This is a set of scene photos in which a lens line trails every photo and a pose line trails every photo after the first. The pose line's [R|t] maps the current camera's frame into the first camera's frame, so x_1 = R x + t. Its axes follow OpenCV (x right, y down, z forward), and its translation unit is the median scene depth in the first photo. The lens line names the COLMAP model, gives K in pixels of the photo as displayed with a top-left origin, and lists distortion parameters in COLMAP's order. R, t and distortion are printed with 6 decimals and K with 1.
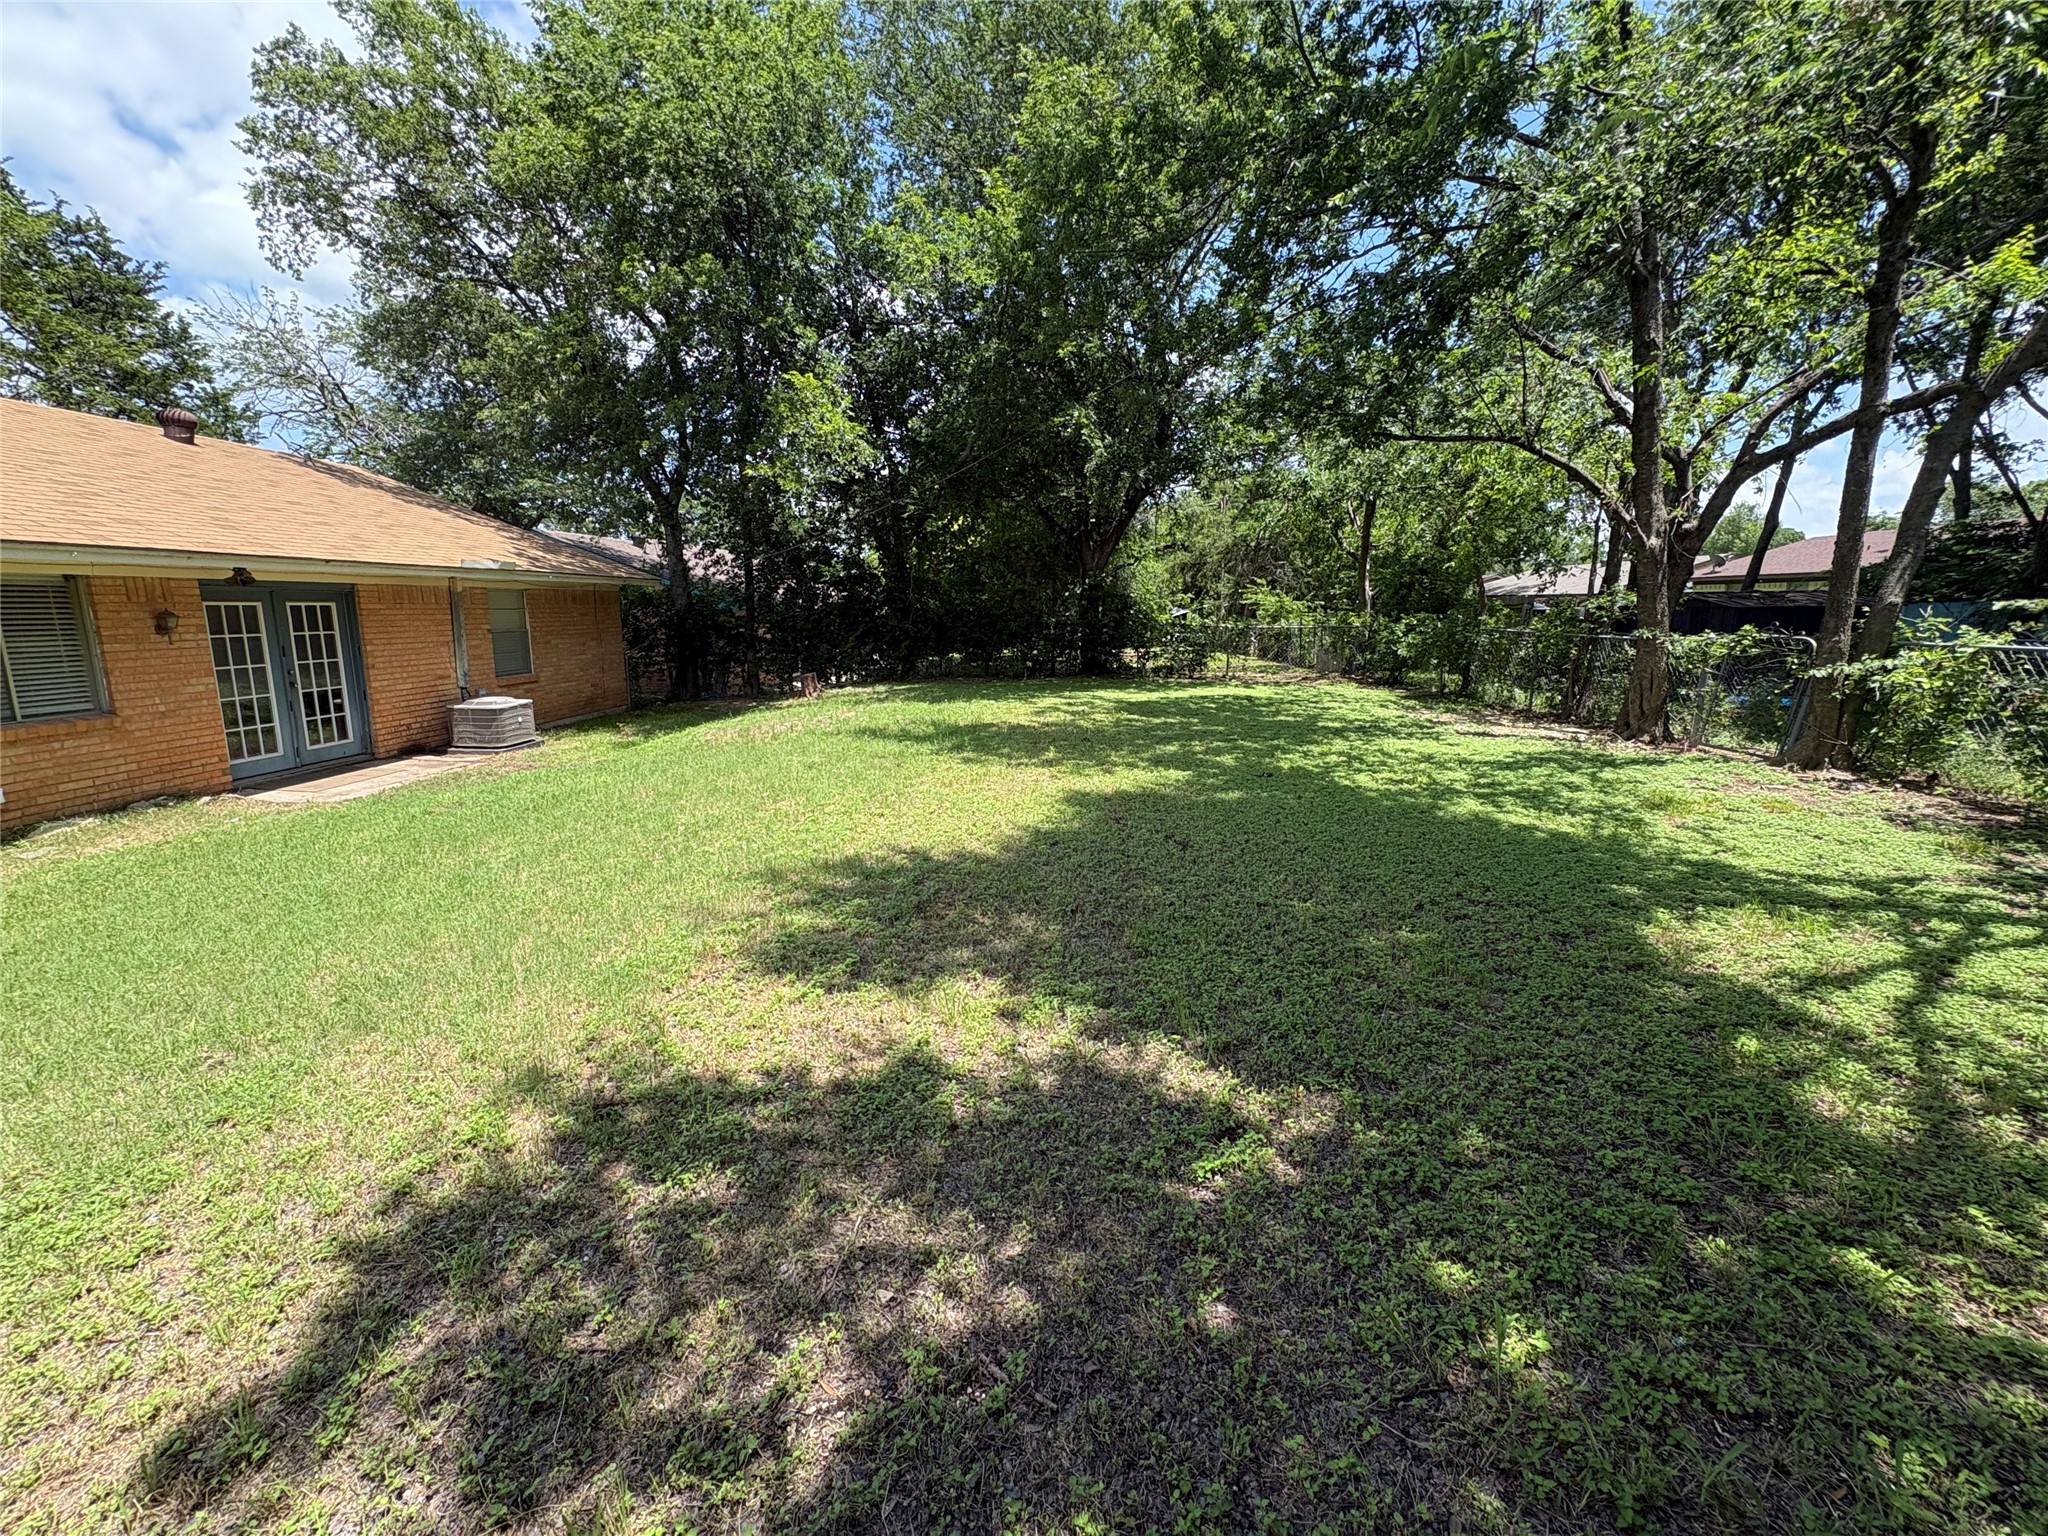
lens RADIAL K [[815.2, 0, 1020.0], [0, 815.2, 762.4], [0, 0, 1]] dist [0.002198, 0.000468]
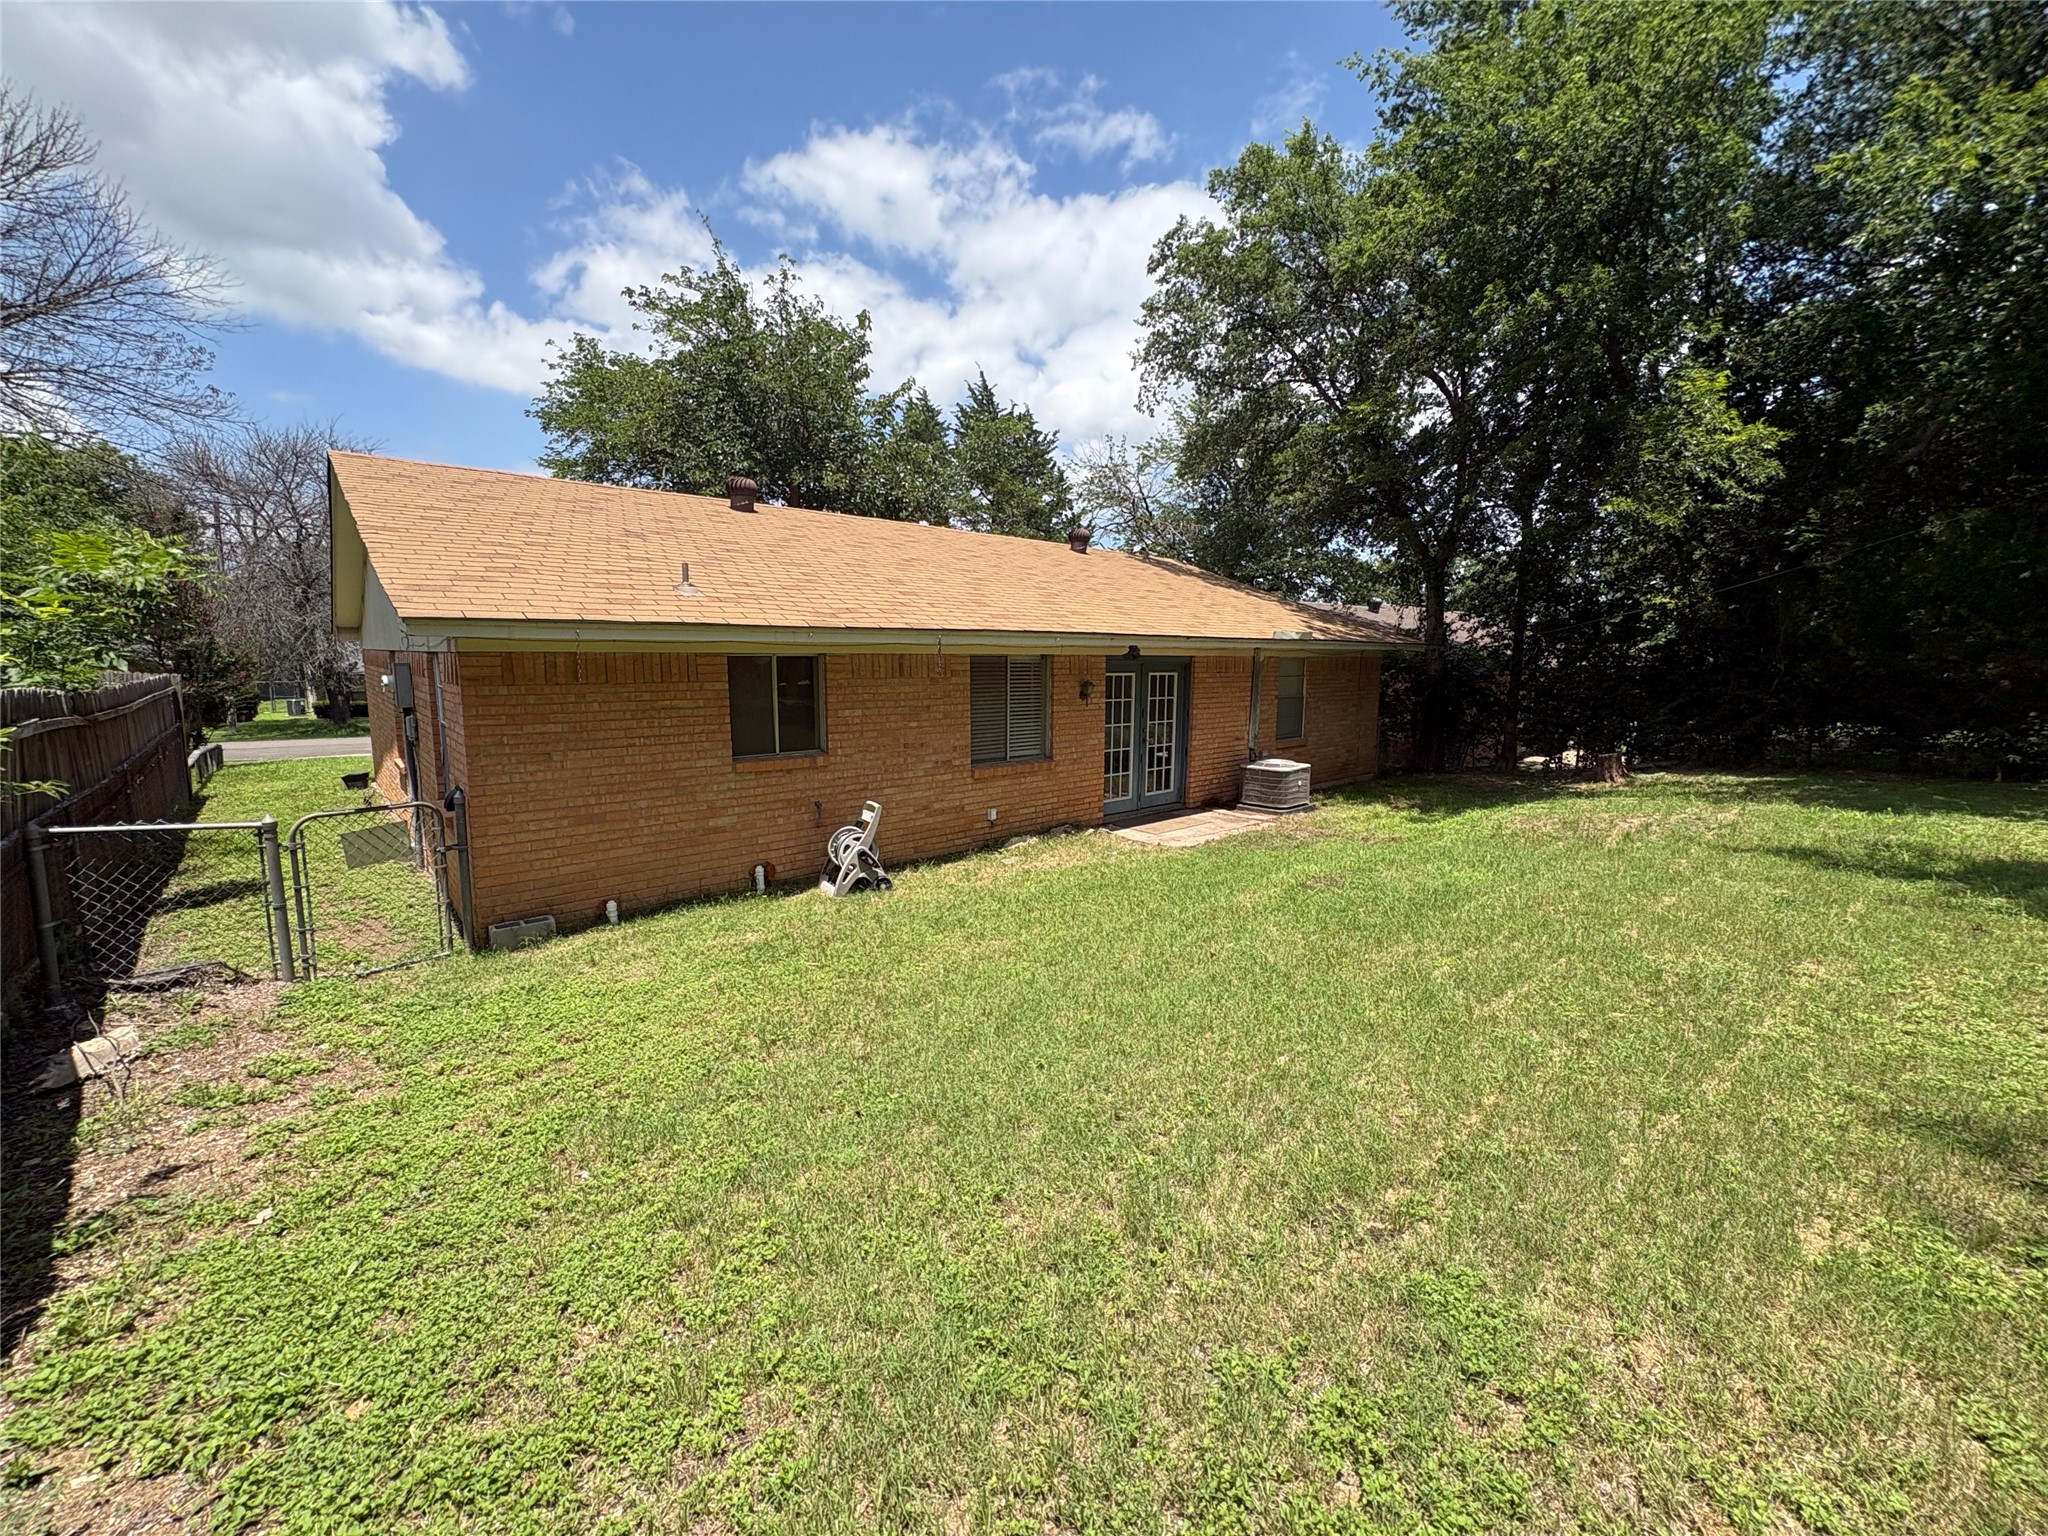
lens RADIAL K [[815.2, 0, 1040.3], [0, 815.2, 768.0], [0, 0, 1]] dist [0.002198, 0.000468]
pose [[0.731839, 0.076552, -0.677164, -0.134755], [-0.122265, 0.992297, -0.019960, -0.009507], [0.670420, 0.097401, 0.735561, 0.016687]]
